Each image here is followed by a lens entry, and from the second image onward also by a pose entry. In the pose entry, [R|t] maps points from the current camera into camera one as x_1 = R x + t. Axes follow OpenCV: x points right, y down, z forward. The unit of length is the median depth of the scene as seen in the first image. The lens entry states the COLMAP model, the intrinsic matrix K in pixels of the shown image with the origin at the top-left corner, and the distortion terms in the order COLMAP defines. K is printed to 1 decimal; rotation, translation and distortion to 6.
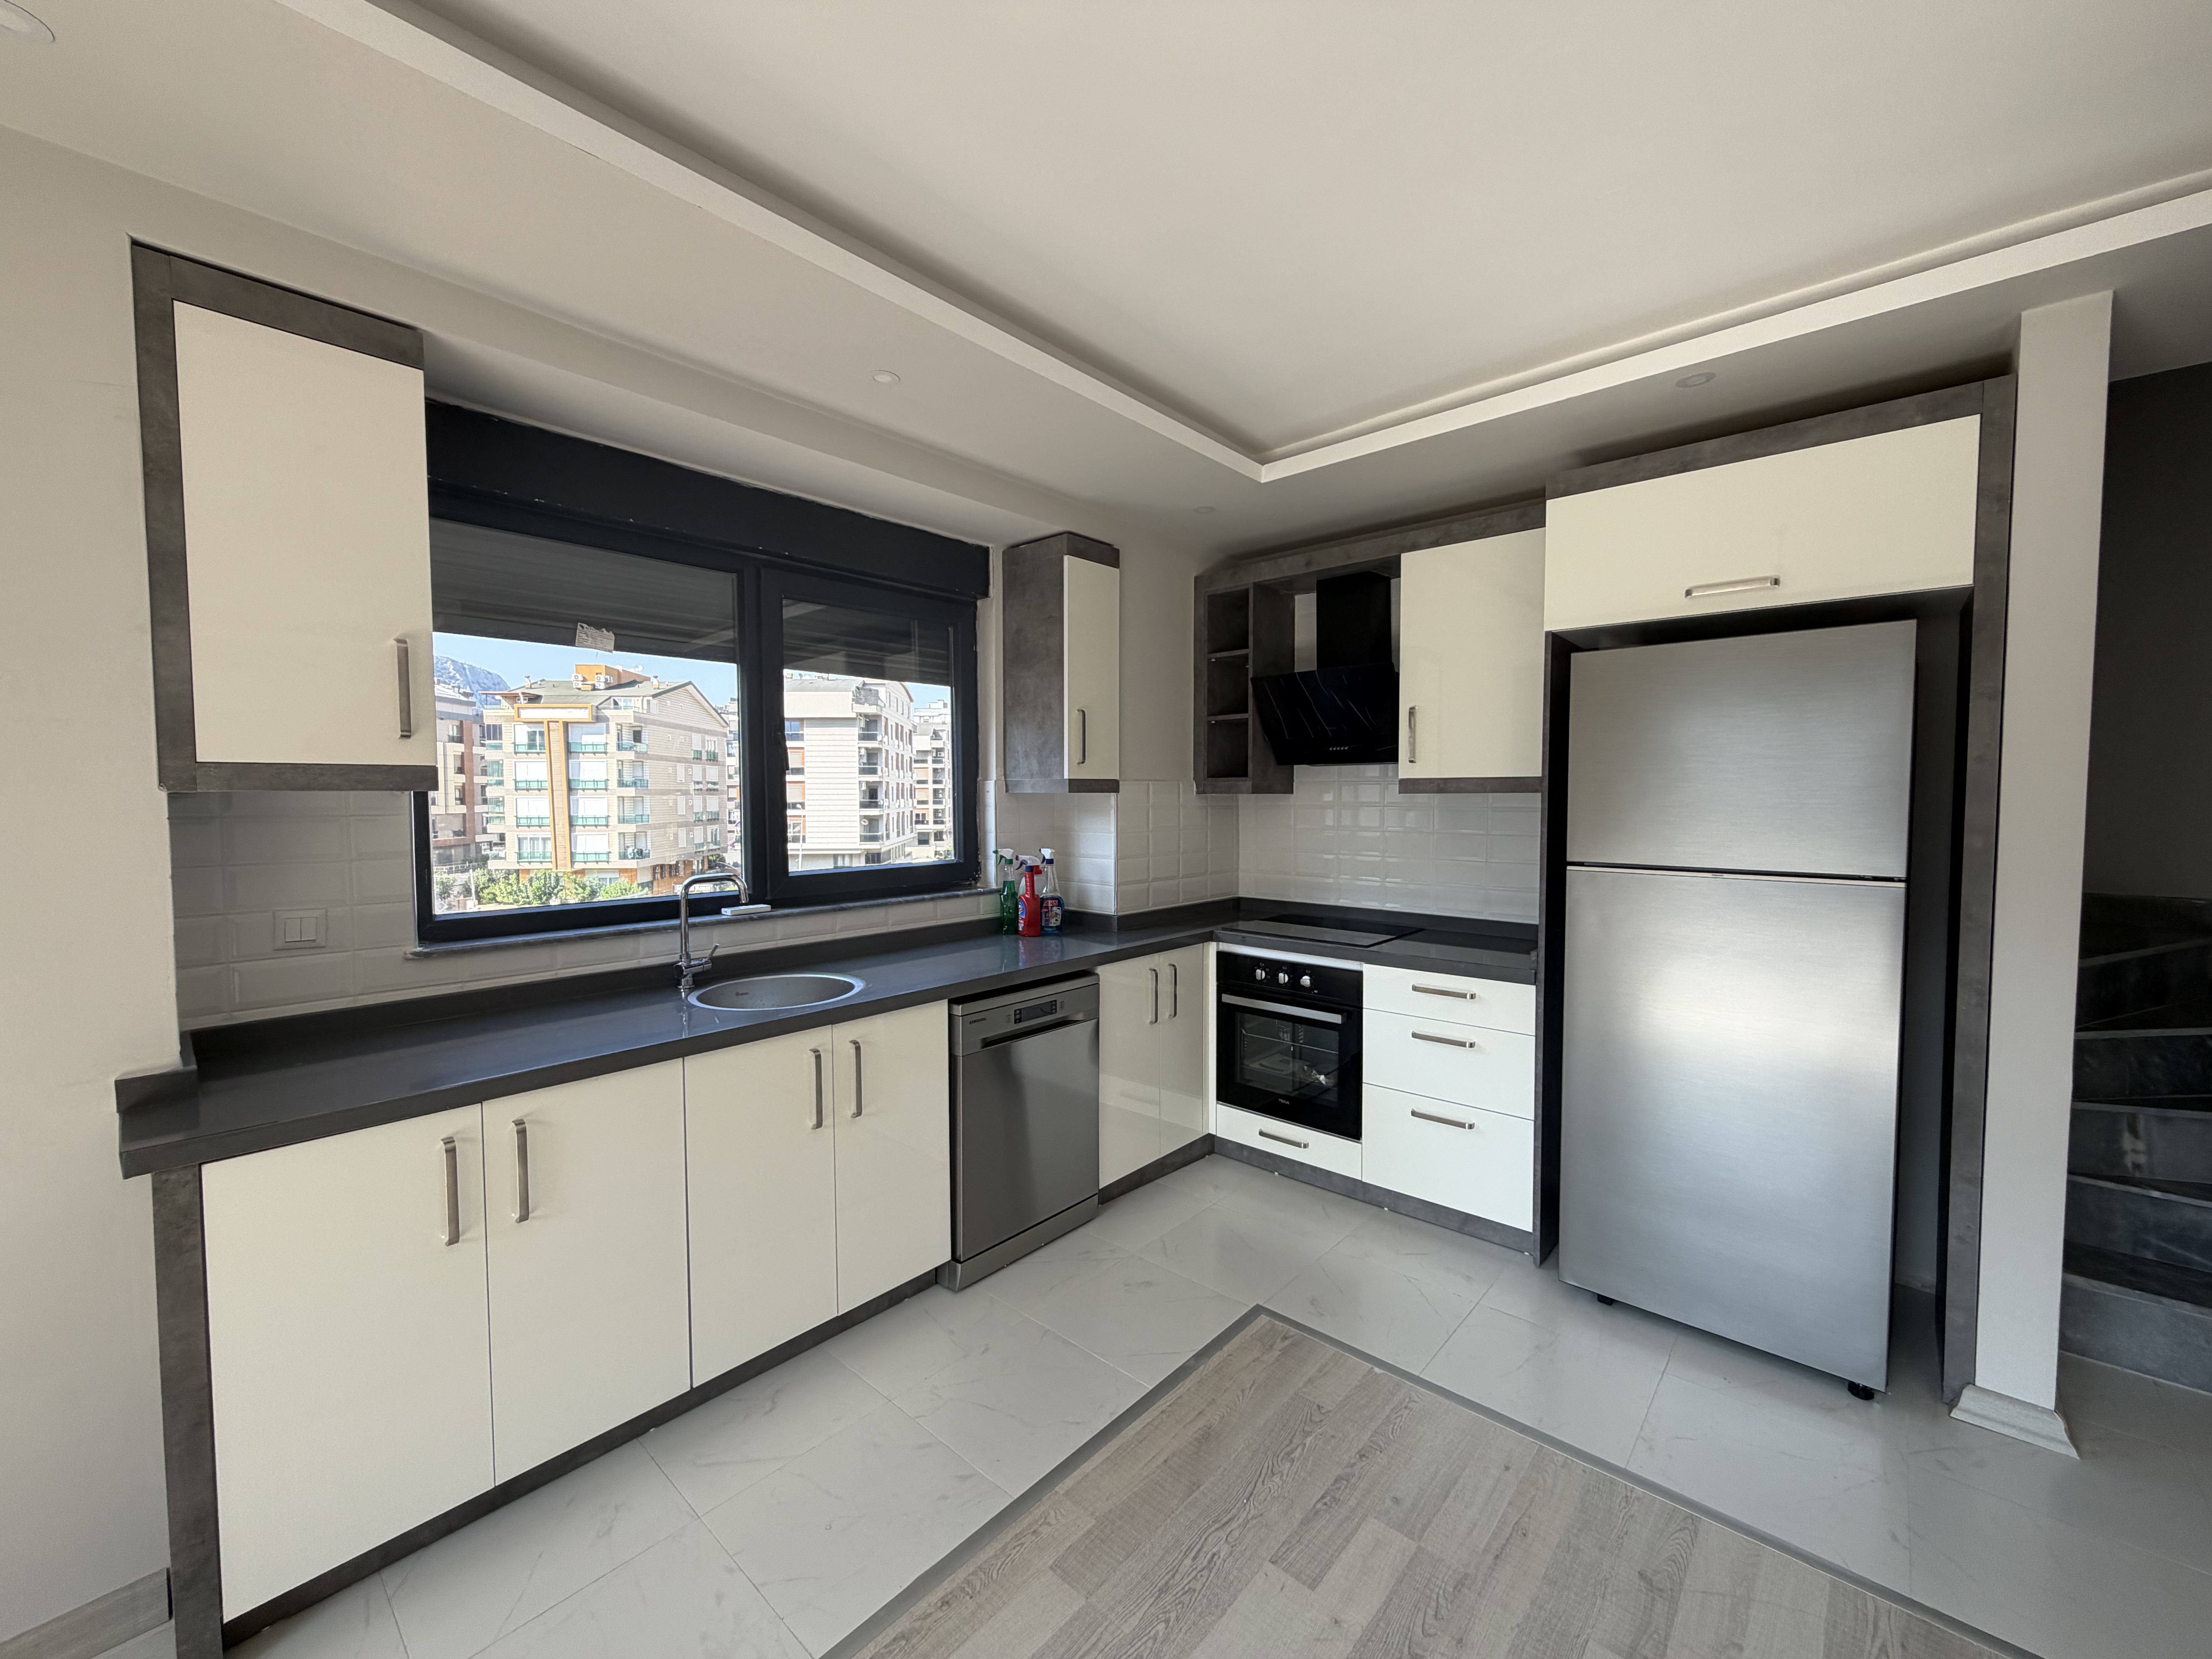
lens RADIAL K [[885.0, 0, 1104.4], [0, 885.0, 831.2], [0, 0, 1]] dist [0.000131, 0.000369]
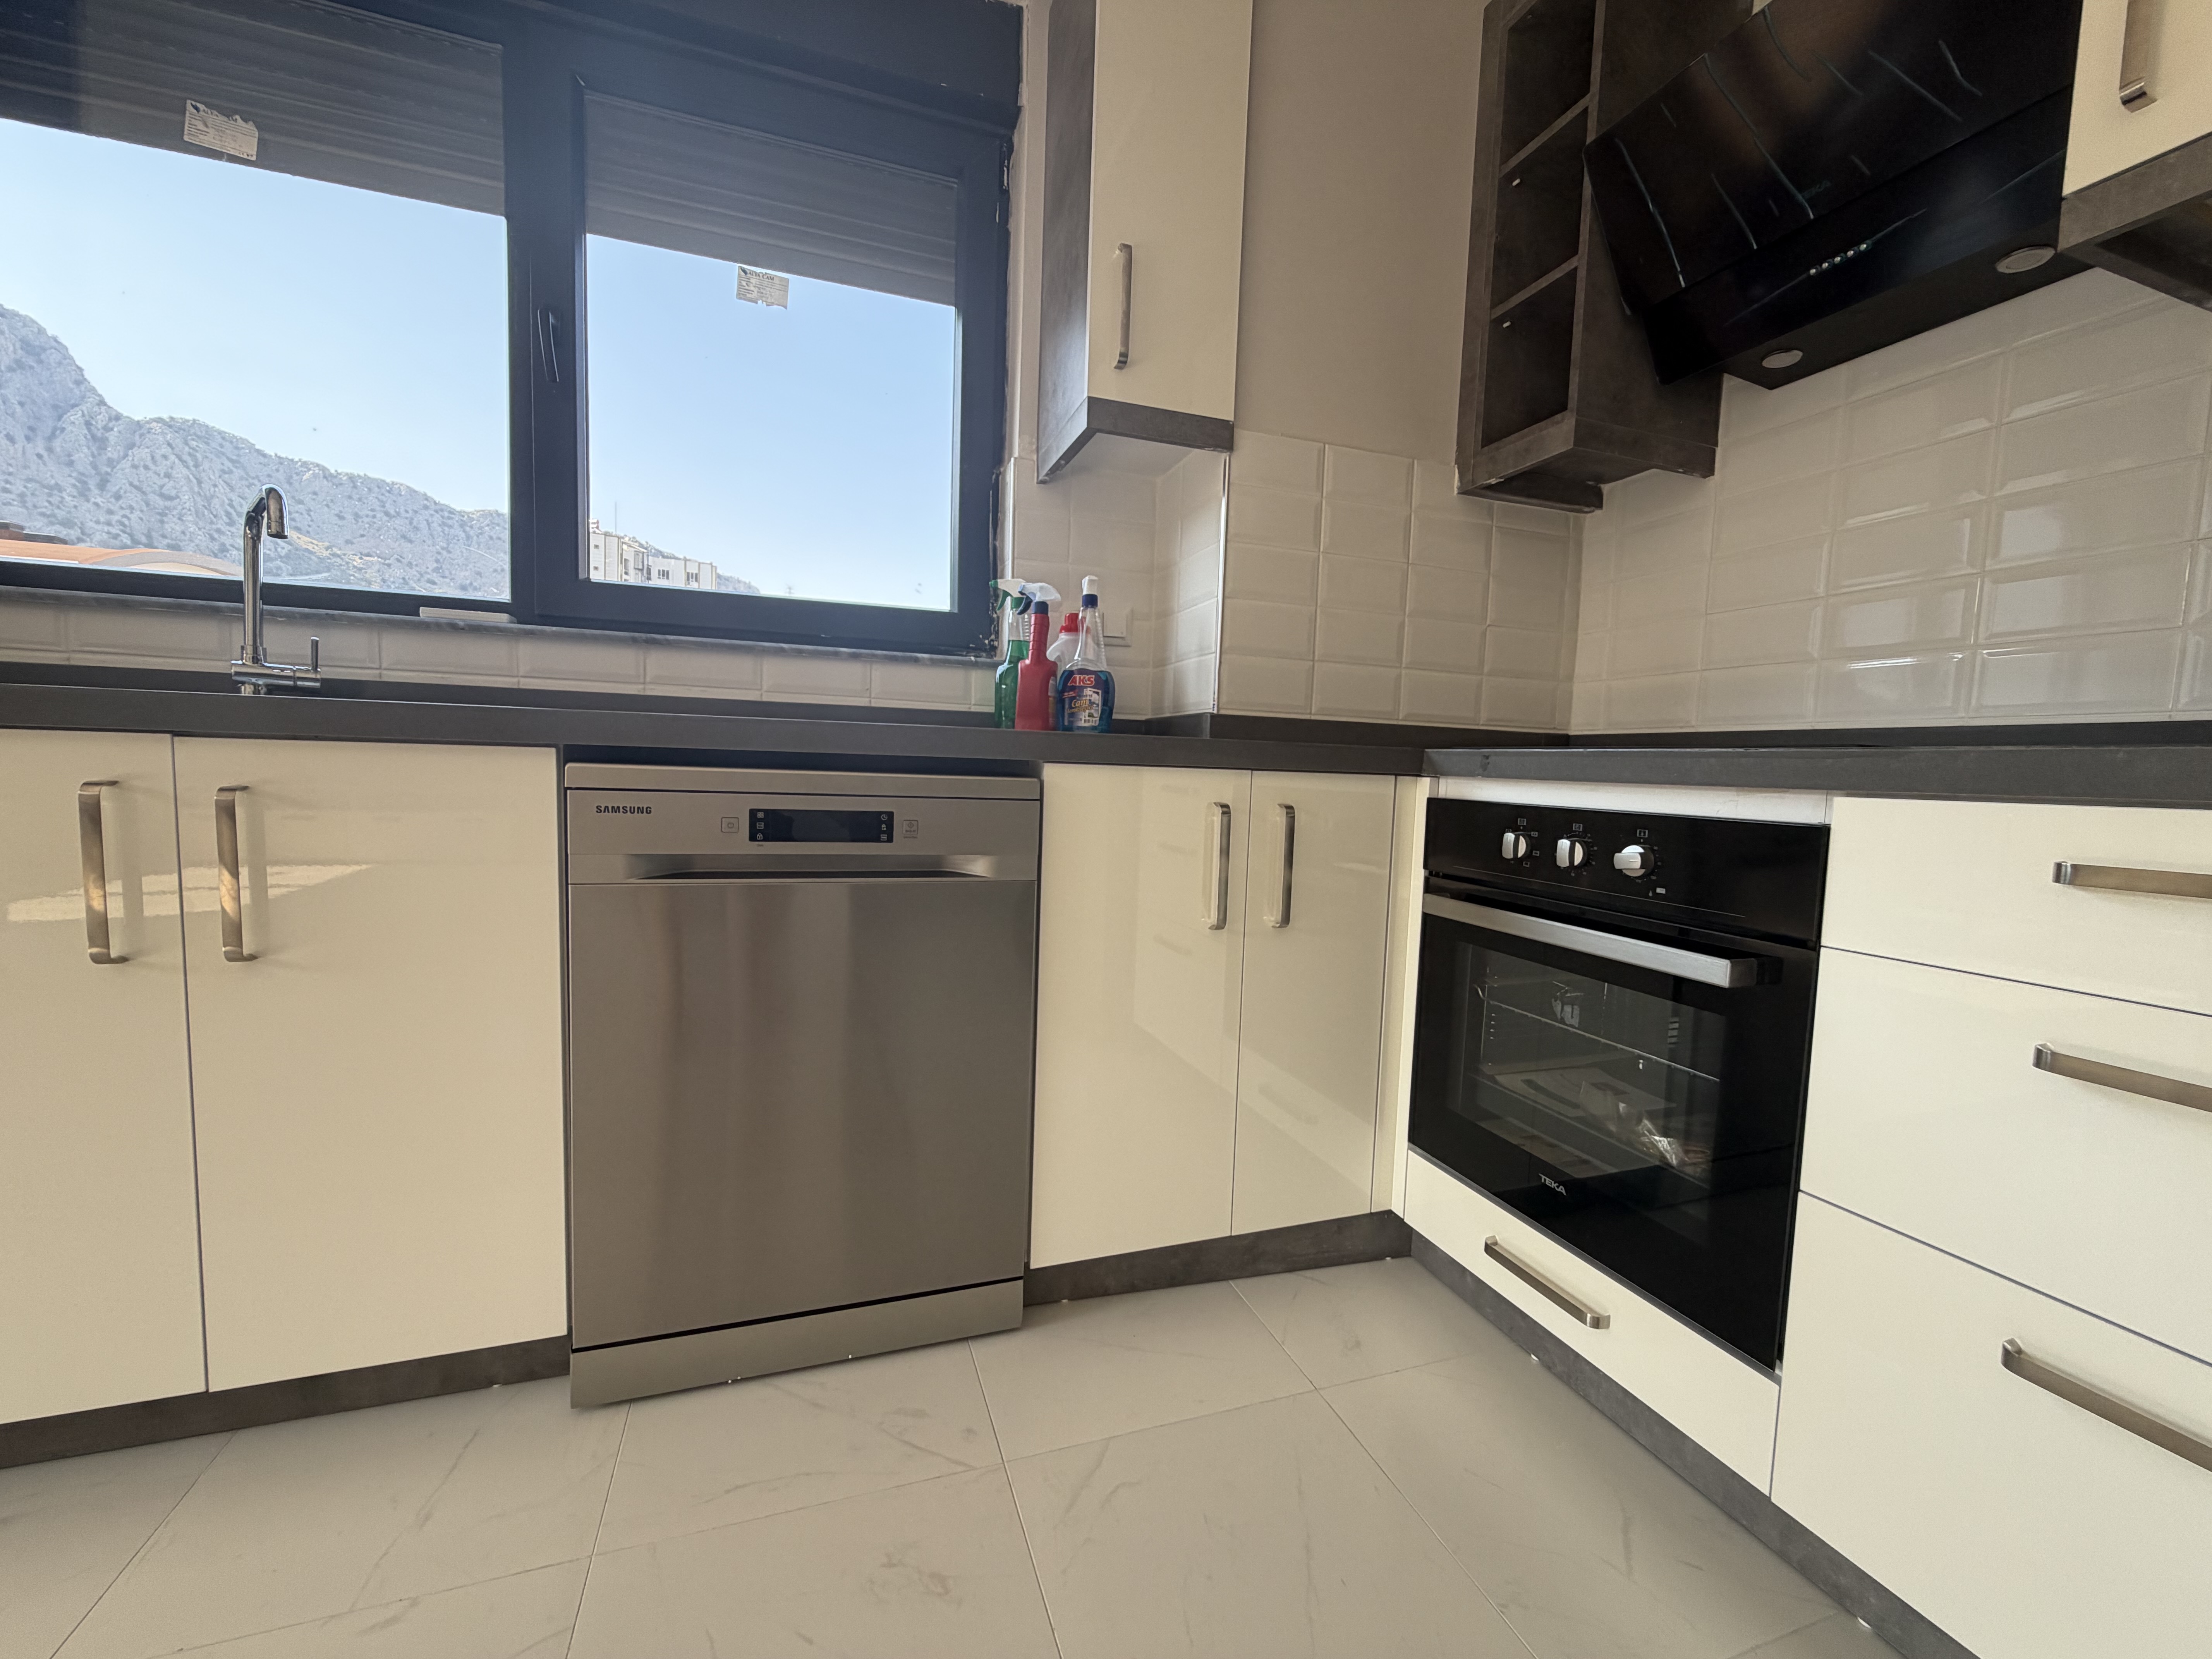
lens RADIAL K [[885.0, 0, 1100.7], [0, 885.0, 831.7], [0, 0, 1]] dist [0.000131, 0.000369]
pose [[0.871434, 0.067972, -0.485780, 0.199915], [-0.058197, 0.997684, 0.035201, 0.147992], [0.487048, -0.002404, 0.873372, 0.555971]]
